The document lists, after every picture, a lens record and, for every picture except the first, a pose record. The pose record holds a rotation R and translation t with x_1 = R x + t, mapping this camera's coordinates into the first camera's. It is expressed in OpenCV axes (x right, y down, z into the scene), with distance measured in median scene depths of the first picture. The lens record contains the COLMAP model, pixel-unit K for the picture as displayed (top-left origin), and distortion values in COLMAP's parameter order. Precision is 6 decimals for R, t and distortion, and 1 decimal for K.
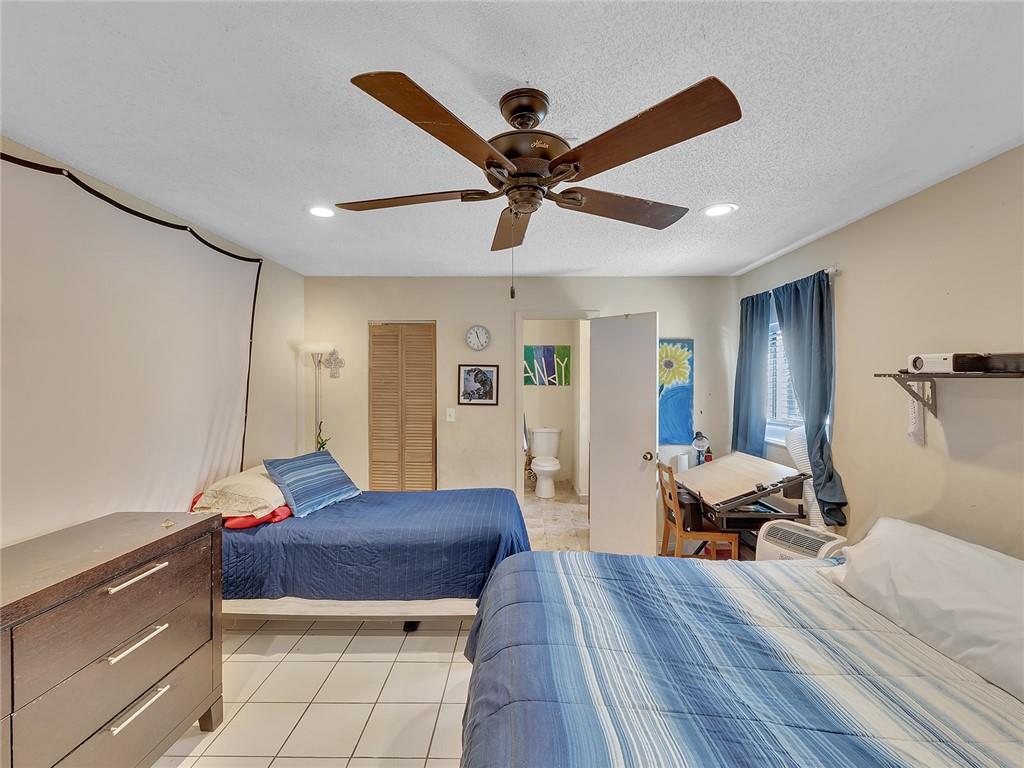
lens RADIAL K [[454.3, 0, 512.0], [0, 454.3, 384.0], [0, 0, 1]] dist [-0.000008, 0.000018]
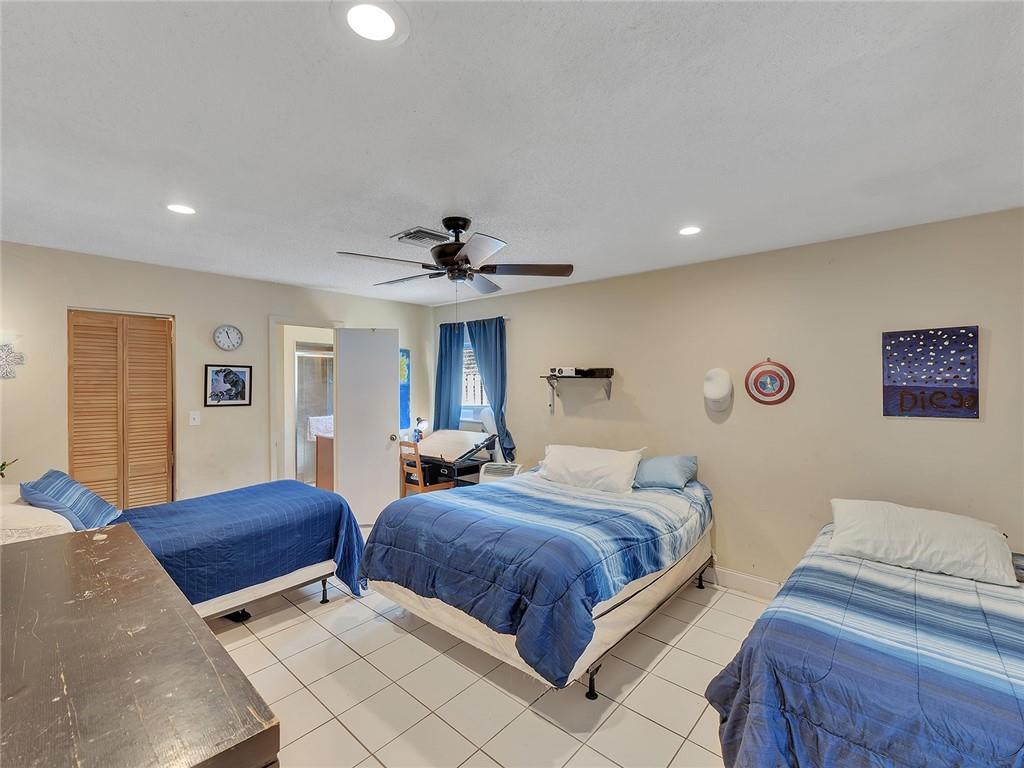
lens RADIAL K [[454.3, 0, 512.0], [0, 454.3, 384.0], [0, 0, 1]] dist [-0.000008, 0.000018]
pose [[0.645052, -0.009433, 0.764081, -0.471008], [0.010430, 0.999939, 0.003540, 0.001566], [-0.764068, 0.005686, 0.645111, -0.114619]]
